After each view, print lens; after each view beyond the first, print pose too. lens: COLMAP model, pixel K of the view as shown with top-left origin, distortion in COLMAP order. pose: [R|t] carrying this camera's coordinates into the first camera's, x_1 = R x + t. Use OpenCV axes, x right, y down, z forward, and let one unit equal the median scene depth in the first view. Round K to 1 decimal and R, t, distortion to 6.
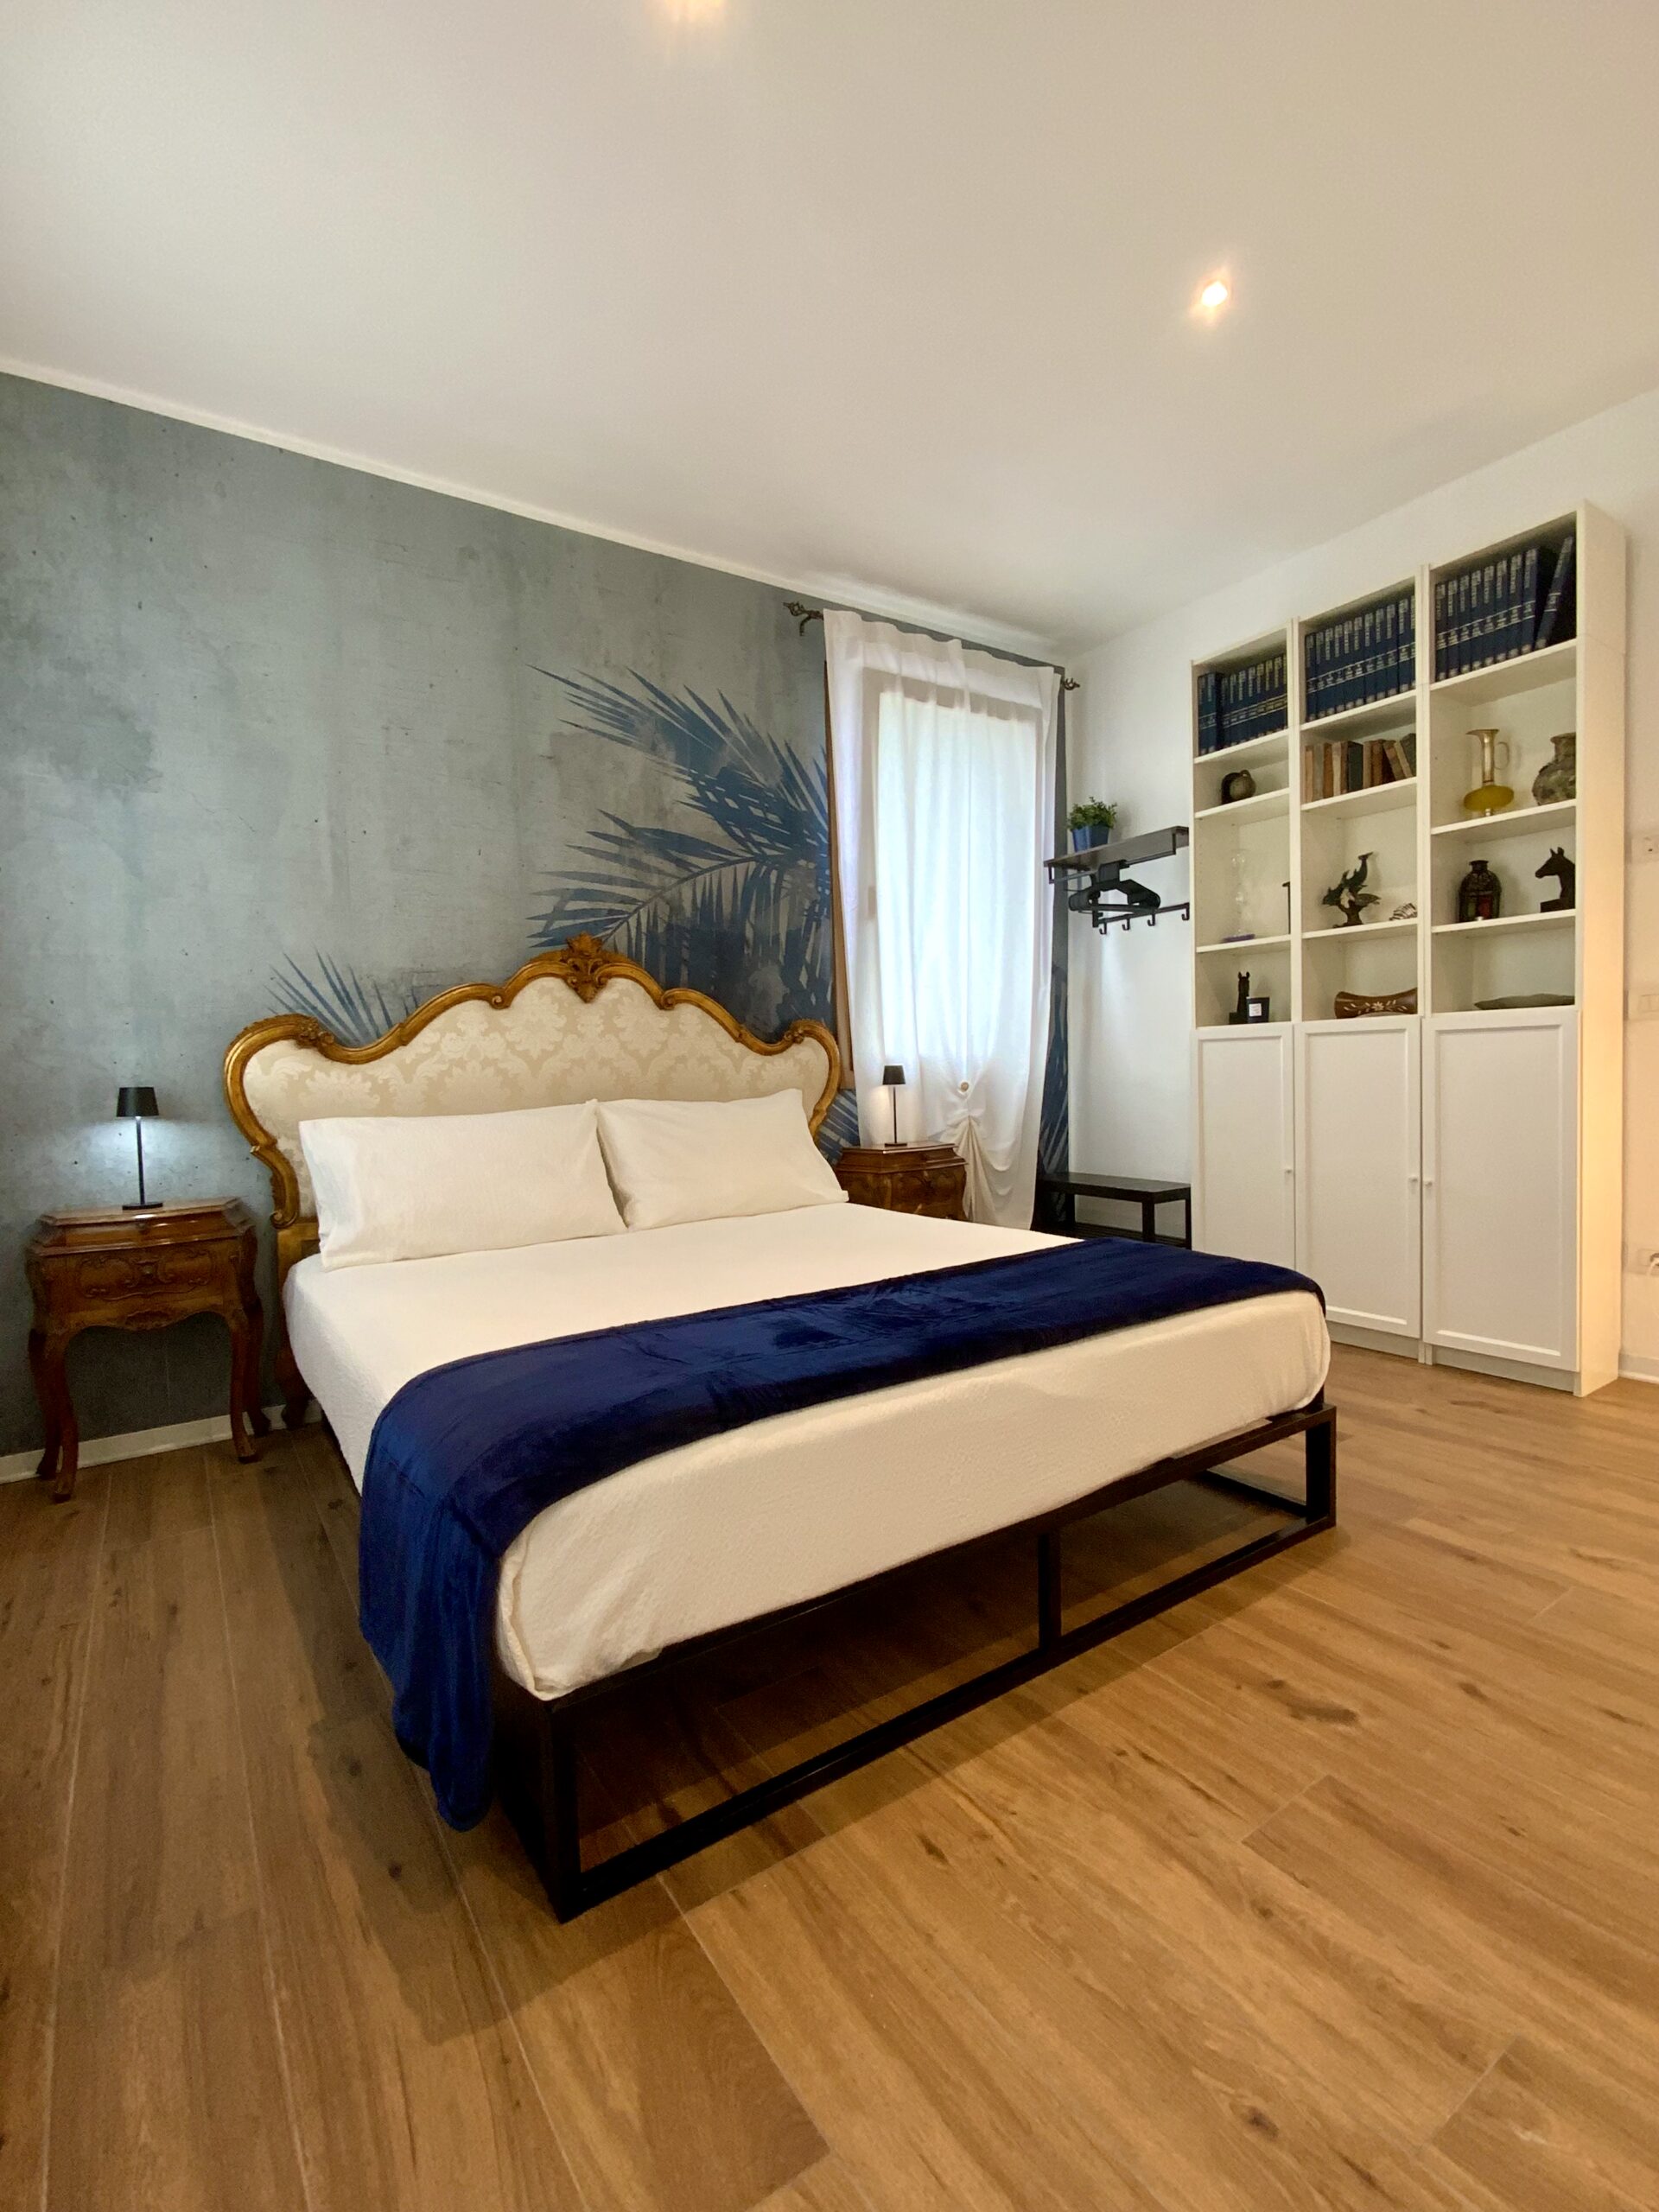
lens RADIAL K [[992.6, 0, 802.4], [0, 992.6, 1134.2], [0, 0, 1]] dist [-0.001387, -0.000861]
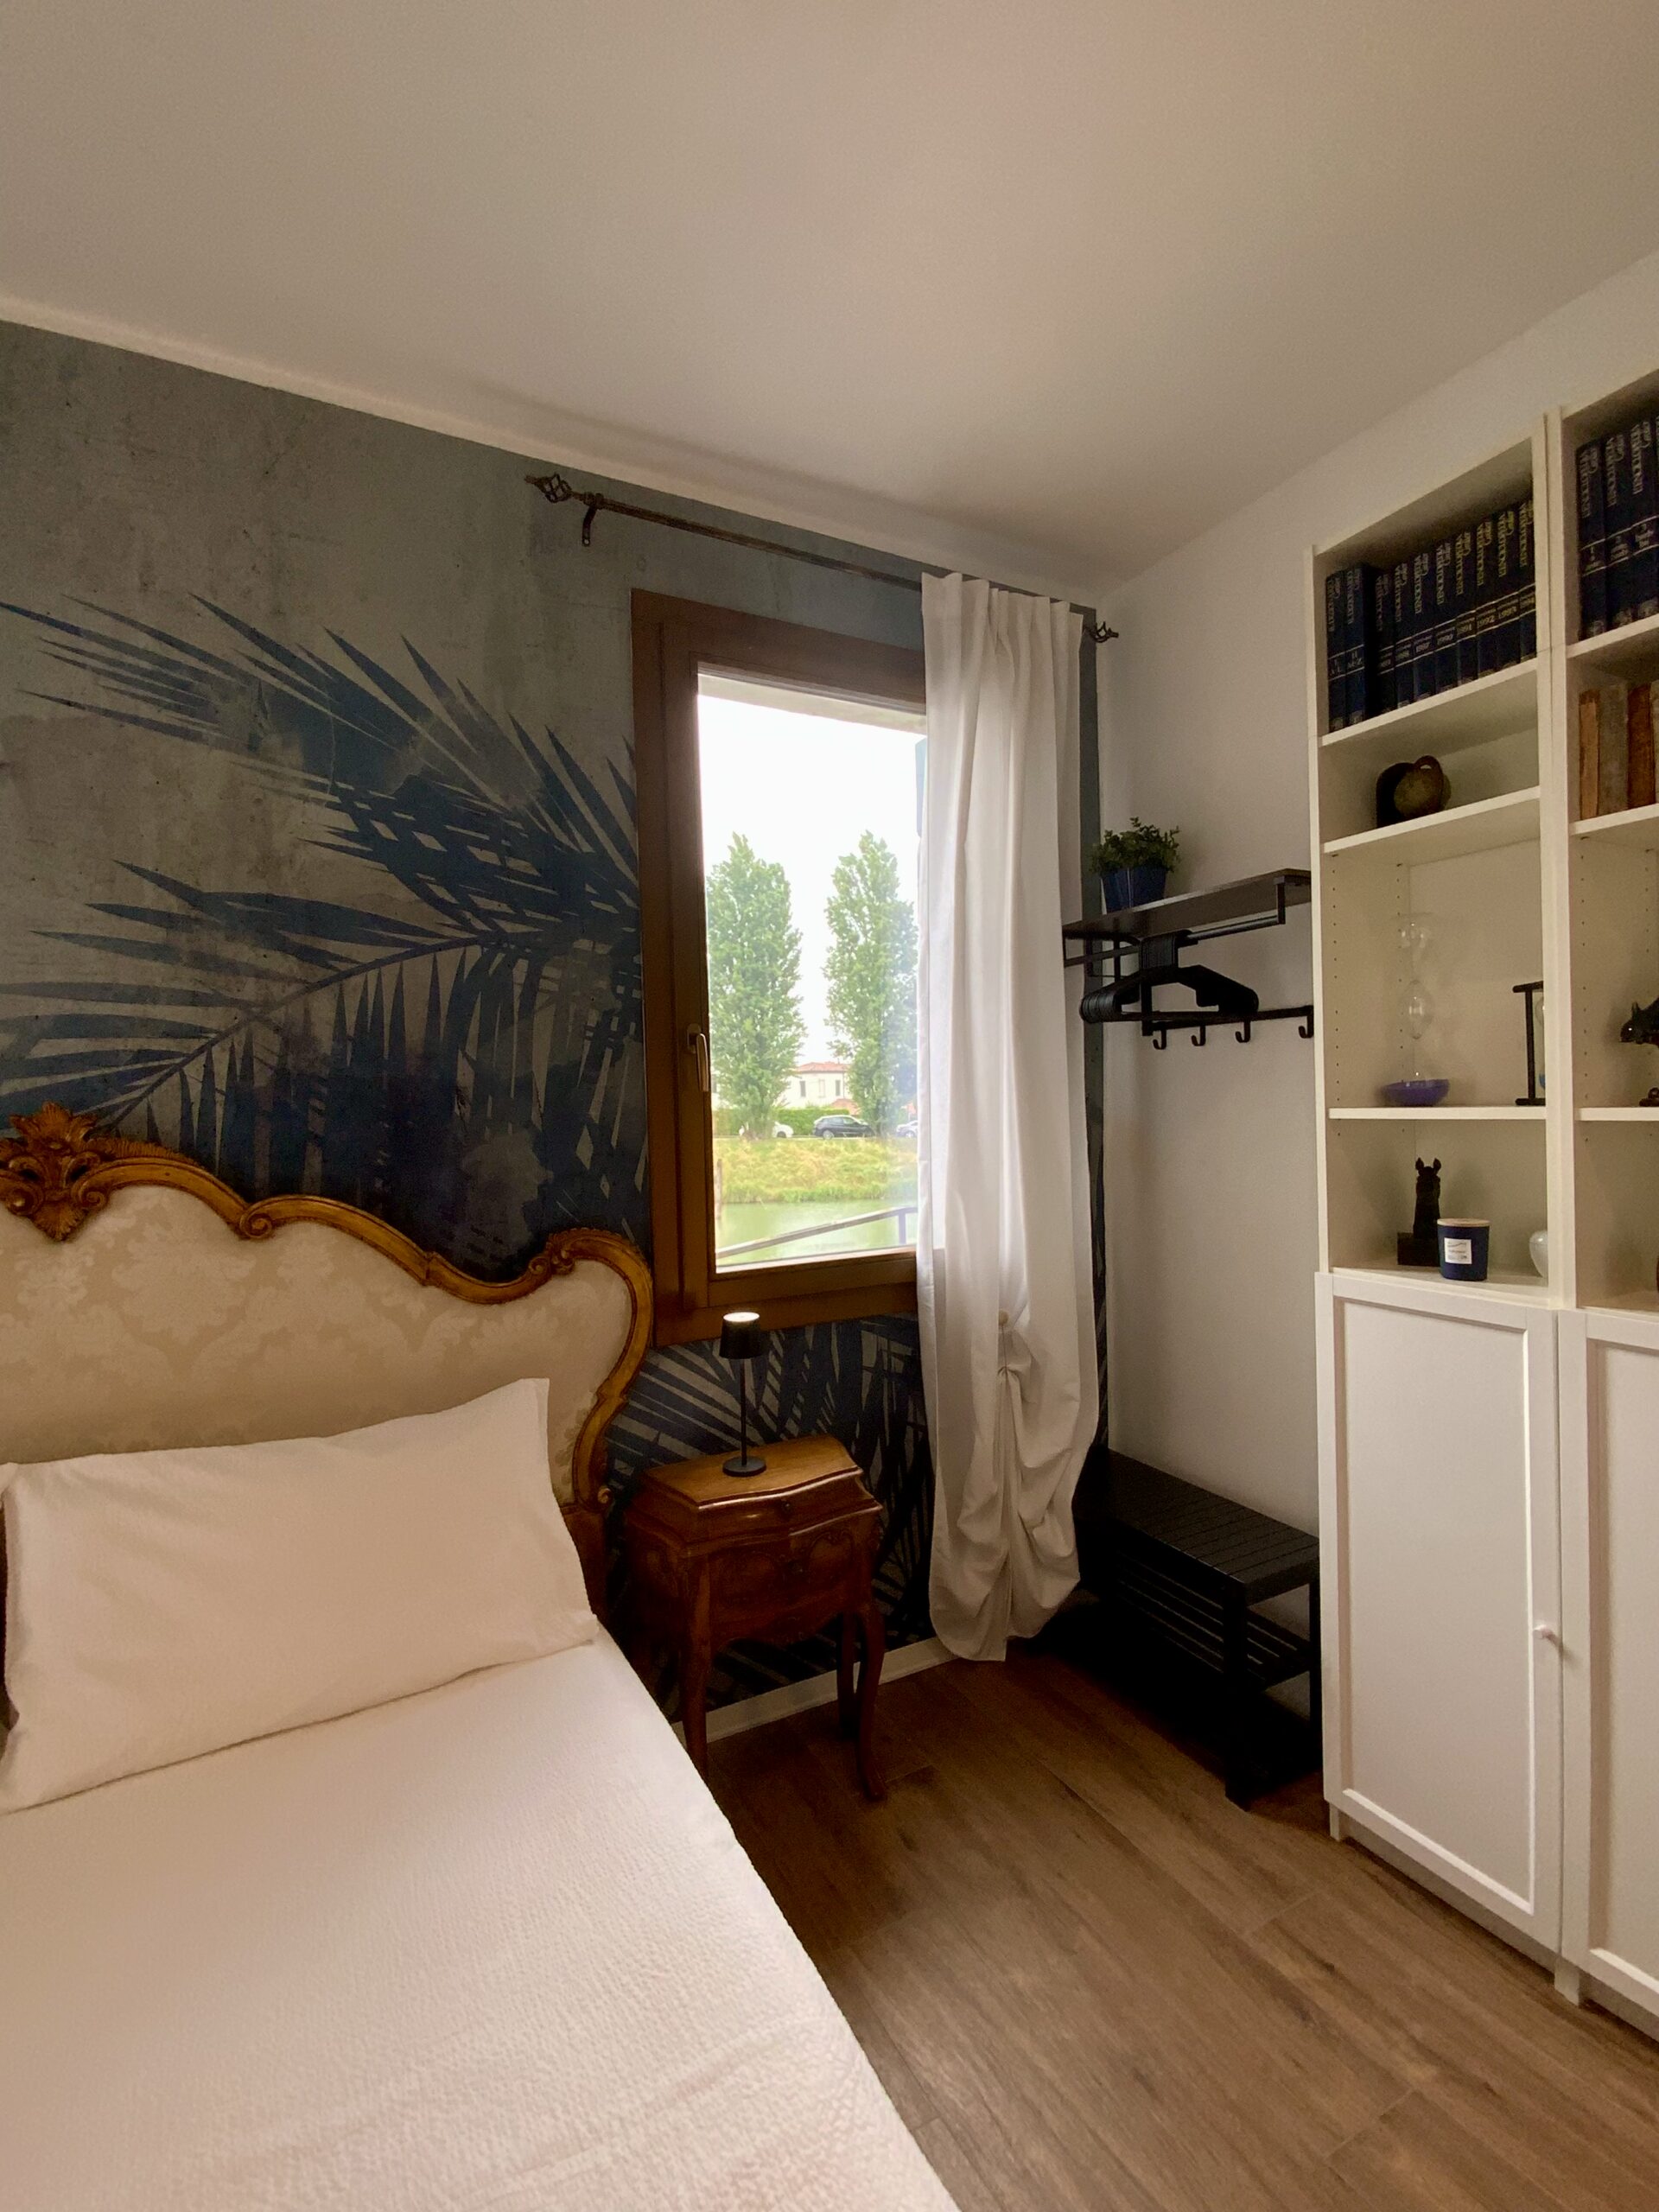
lens RADIAL K [[953.8, 0, 829.5], [0, 953.8, 1106.0], [0, 0, 1]] dist [-0.009736, -0.000274]
pose [[0.994724, 0.009914, -0.102103, 0.210994], [-0.014322, 0.998993, -0.042529, -0.178351], [0.101579, 0.043767, 0.993864, 0.535714]]
